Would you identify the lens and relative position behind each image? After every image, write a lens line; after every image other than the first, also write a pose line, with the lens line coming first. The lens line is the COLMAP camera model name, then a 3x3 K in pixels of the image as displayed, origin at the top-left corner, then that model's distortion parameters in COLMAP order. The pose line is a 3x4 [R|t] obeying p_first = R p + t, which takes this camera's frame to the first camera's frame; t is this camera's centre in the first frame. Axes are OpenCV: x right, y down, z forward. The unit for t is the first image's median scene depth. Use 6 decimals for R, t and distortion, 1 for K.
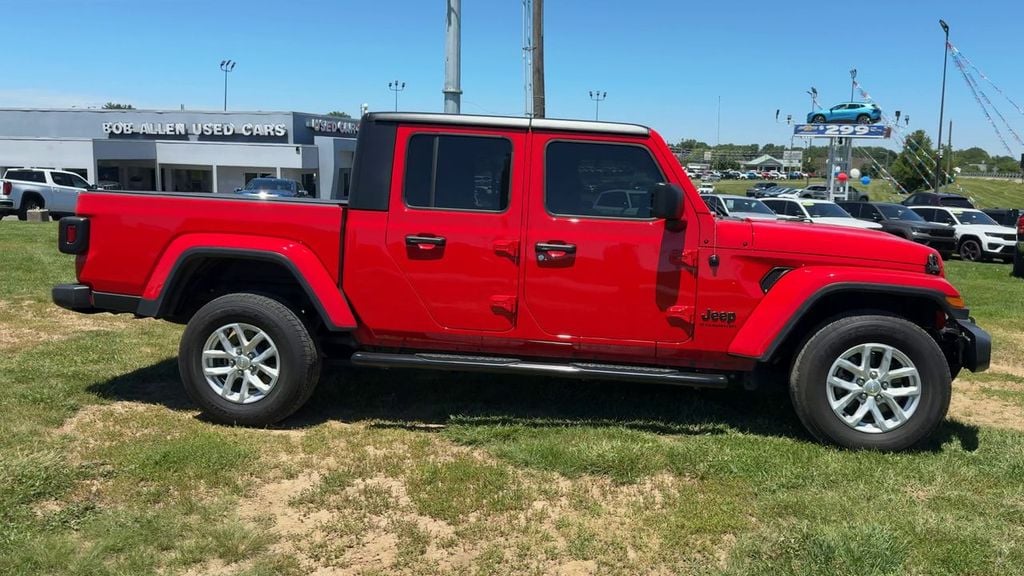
lens RADIAL K [[798.5, 0, 568.1], [0, 798.5, 264.6], [0, 0, 1]] dist [0.052393, -0.073614]
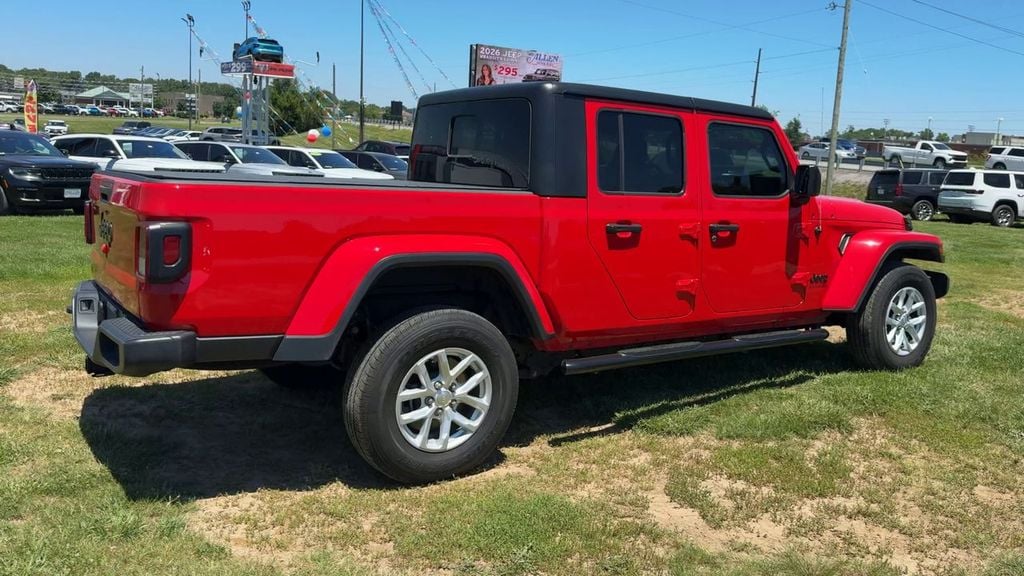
lens RADIAL K [[851.0, 0, 576.9], [0, 851.0, 249.8], [0, 0, 1]] dist [0.047015, -0.025752]
pose [[0.732299, -0.075870, 0.676744, -0.843224], [0.045359, 0.997002, 0.062691, -0.065890], [-0.679471, -0.015212, 0.733544, 0.307129]]
